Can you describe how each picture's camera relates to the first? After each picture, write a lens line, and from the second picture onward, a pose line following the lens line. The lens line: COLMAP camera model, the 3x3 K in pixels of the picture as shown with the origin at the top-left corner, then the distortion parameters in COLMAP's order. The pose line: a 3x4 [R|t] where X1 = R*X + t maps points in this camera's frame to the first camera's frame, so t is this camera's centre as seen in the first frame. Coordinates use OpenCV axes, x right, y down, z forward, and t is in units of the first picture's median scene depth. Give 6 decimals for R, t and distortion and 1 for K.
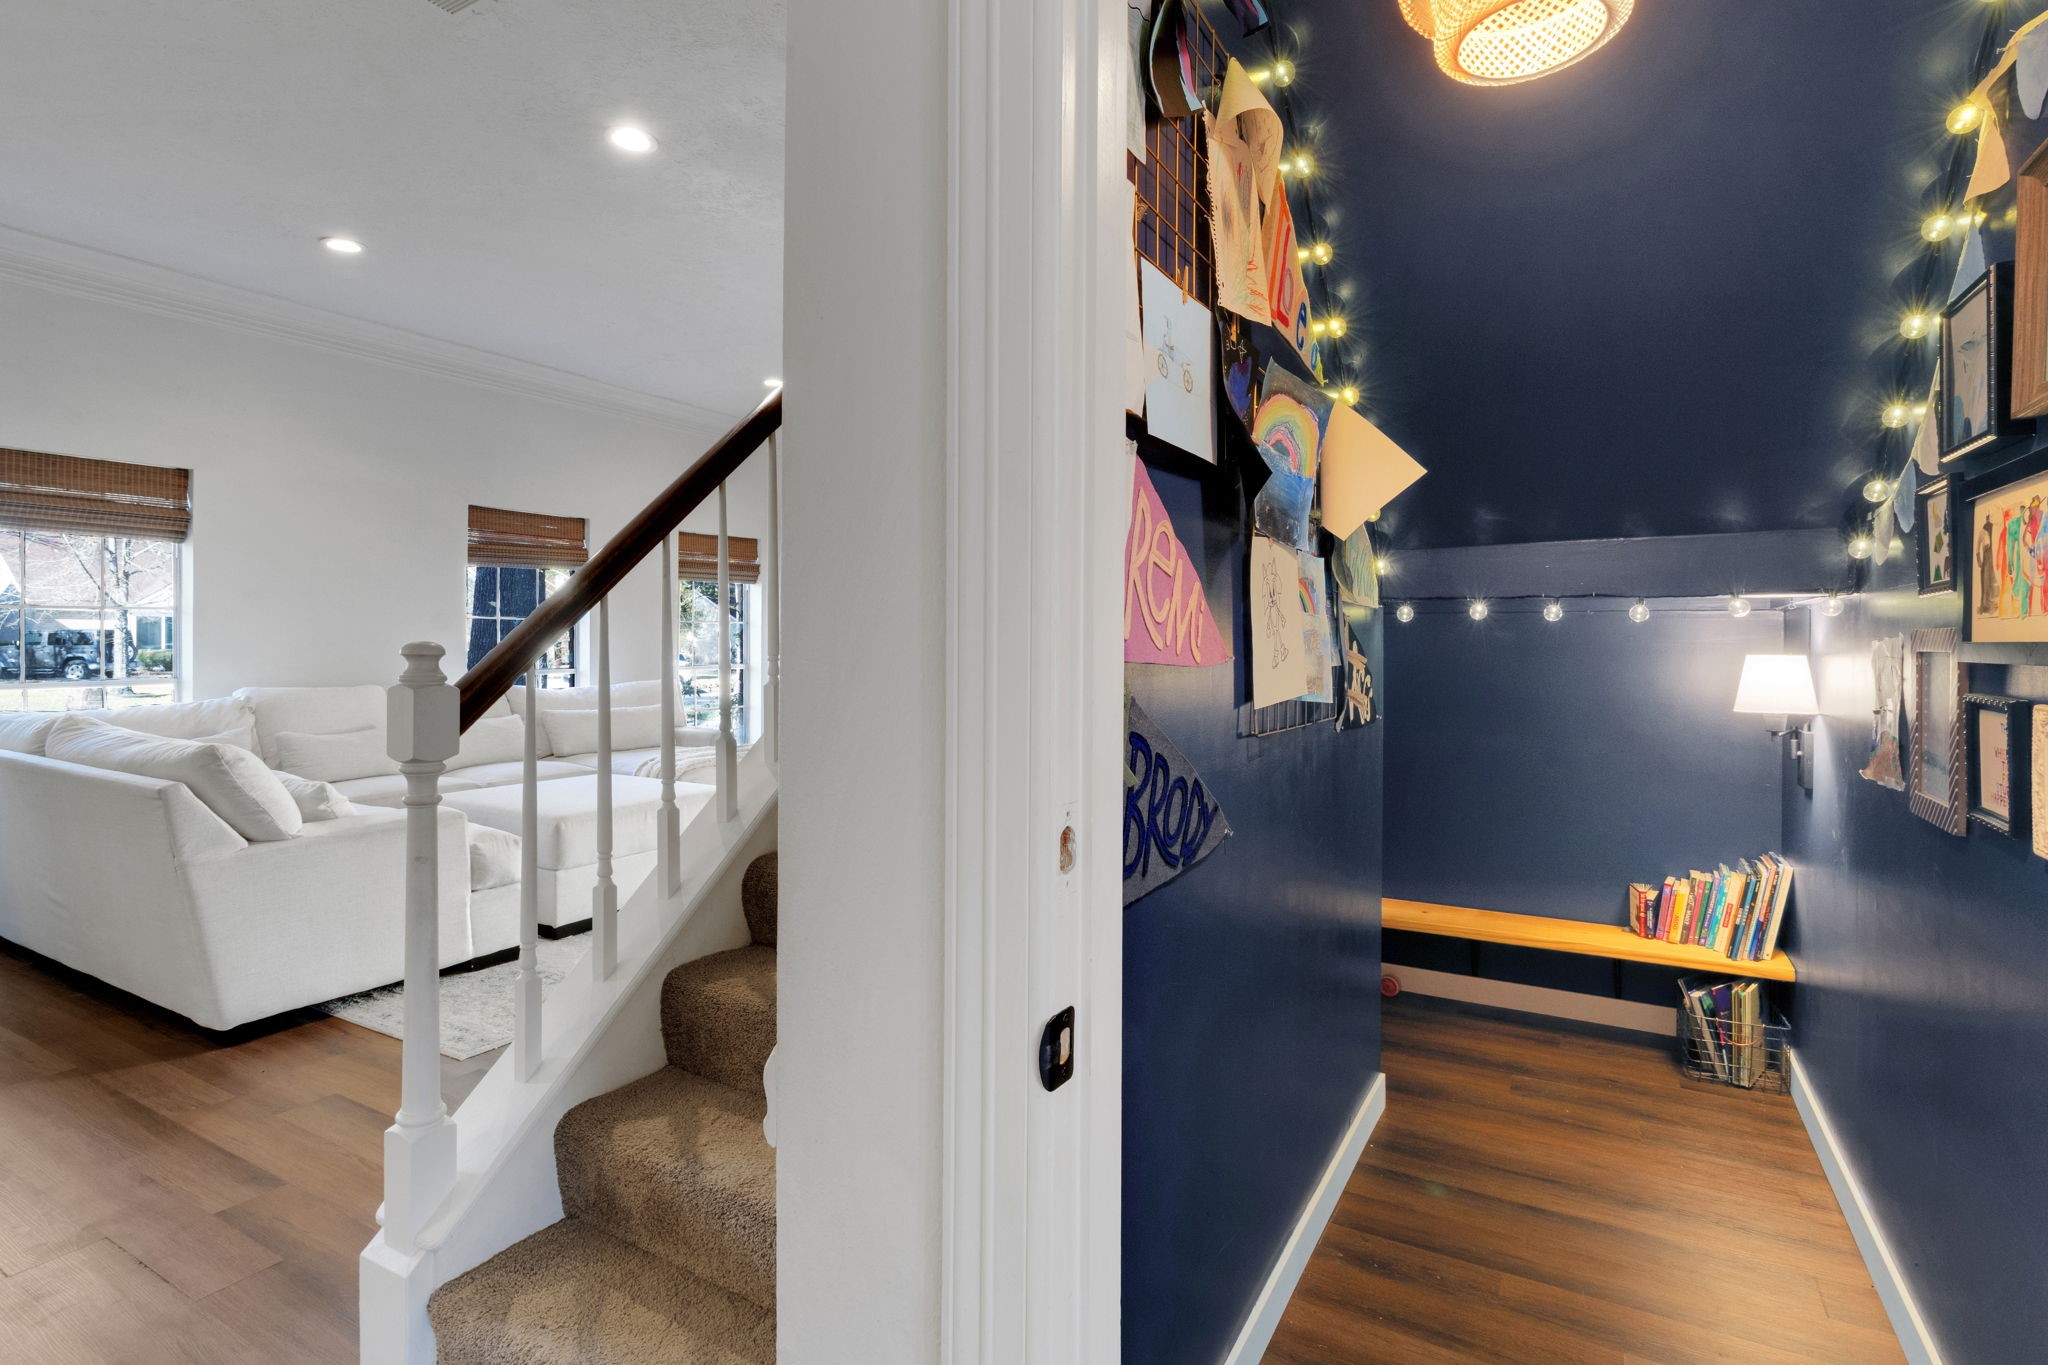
lens RADIAL K [[968.4, 0, 1000.4], [0, 968.4, 637.0], [0, 0, 1]] dist [0.000243, -0.001042]
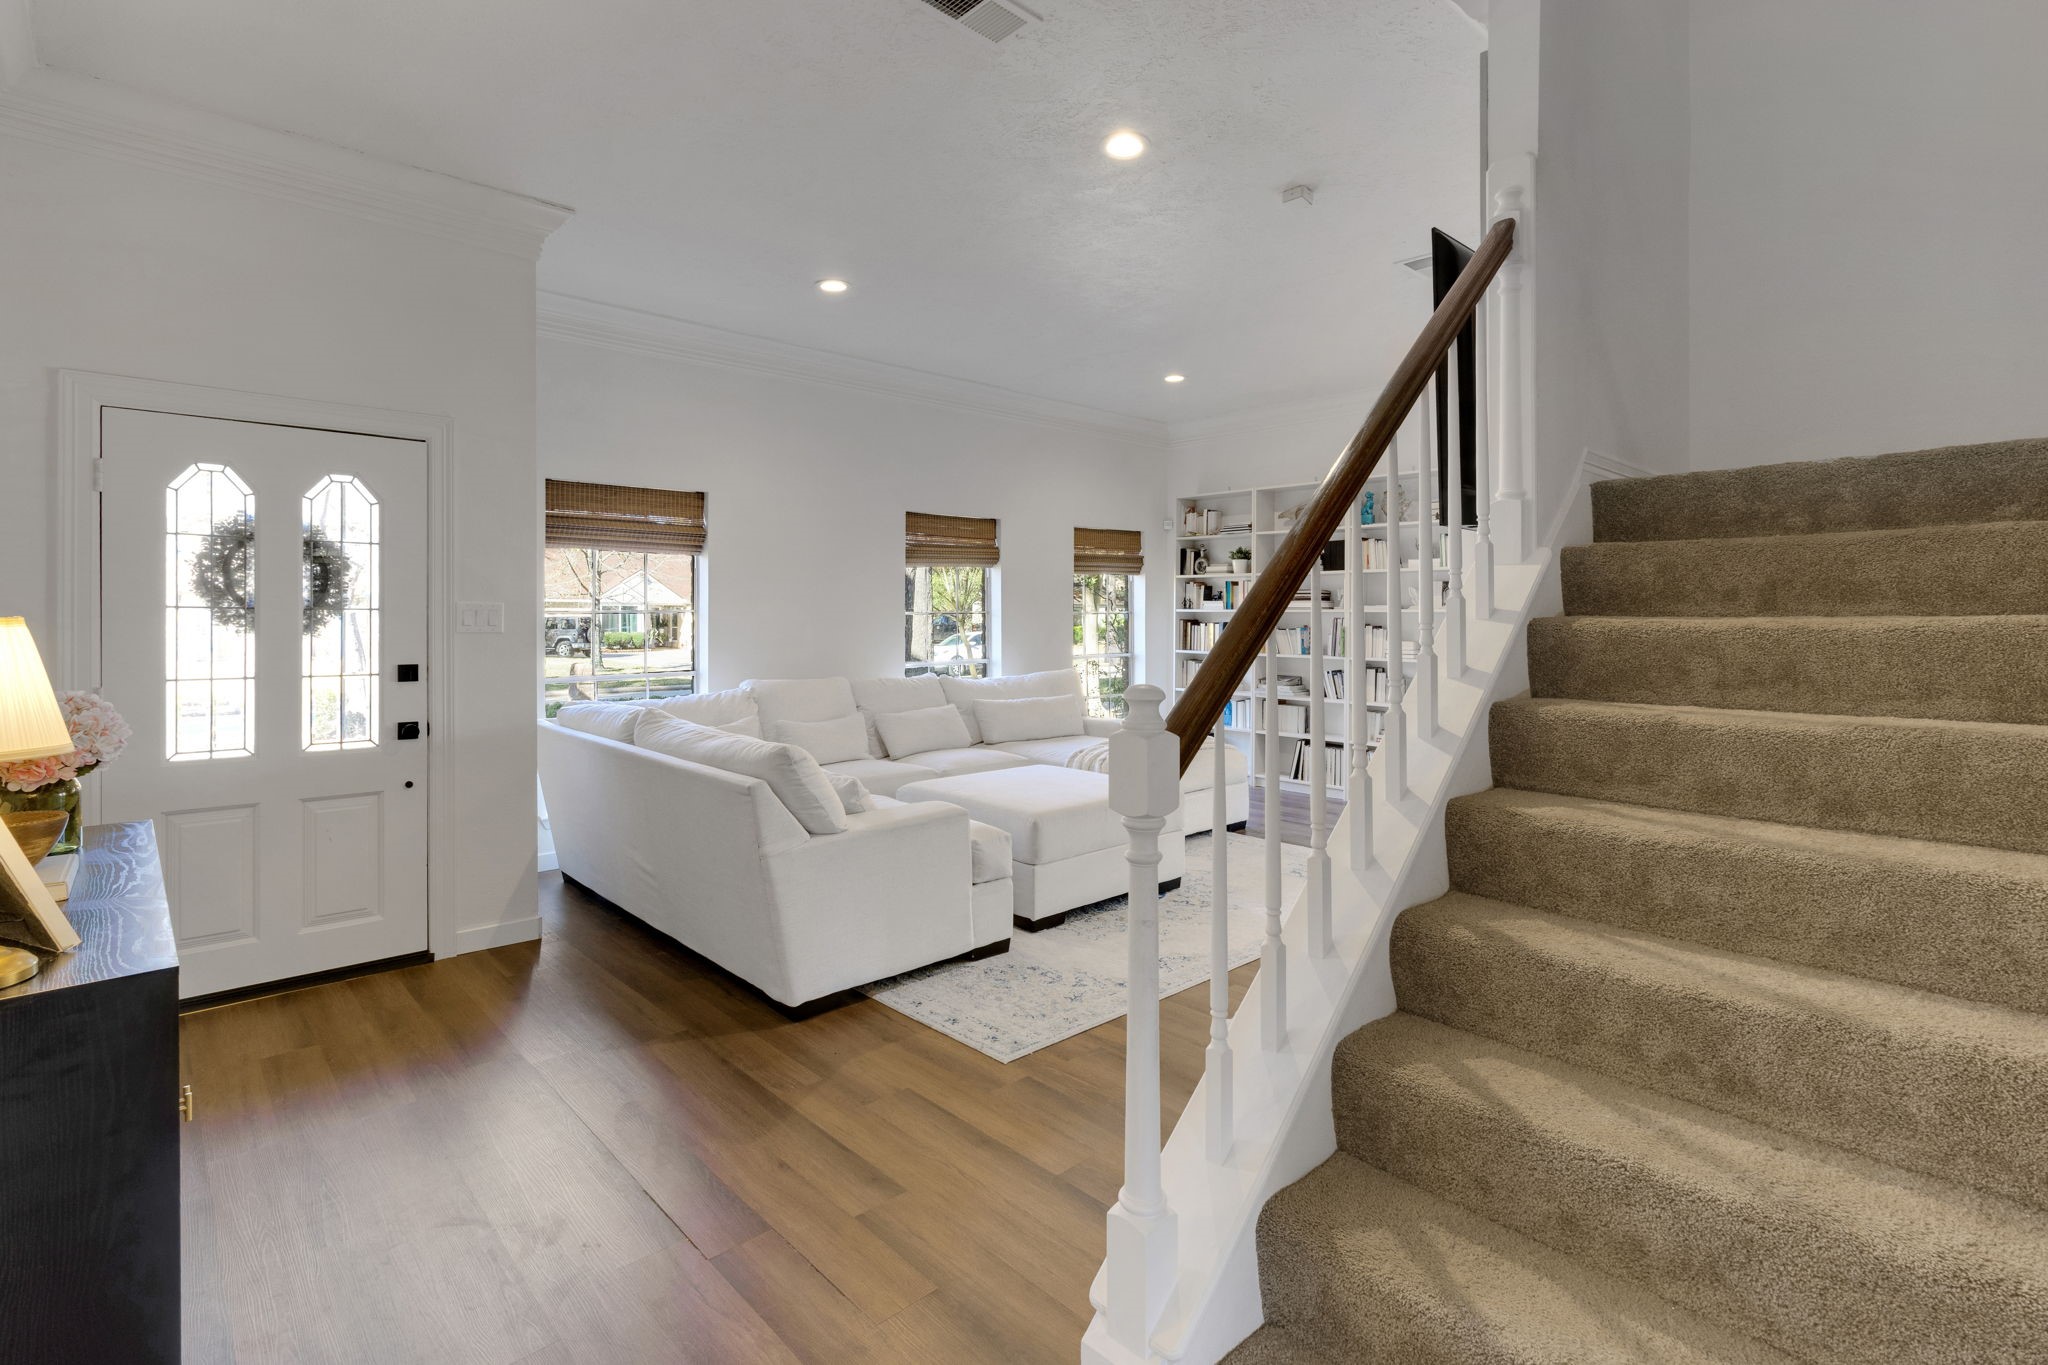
lens RADIAL K [[968.4, 0, 1105.4], [0, 968.4, 619.0], [0, 0, 1]] dist [0.000243, -0.001042]
pose [[0.960157, -0.010121, -0.279278, -0.147103], [0.008182, 0.999934, -0.008109, -0.020289], [0.279341, 0.005501, 0.960176, 0.041329]]
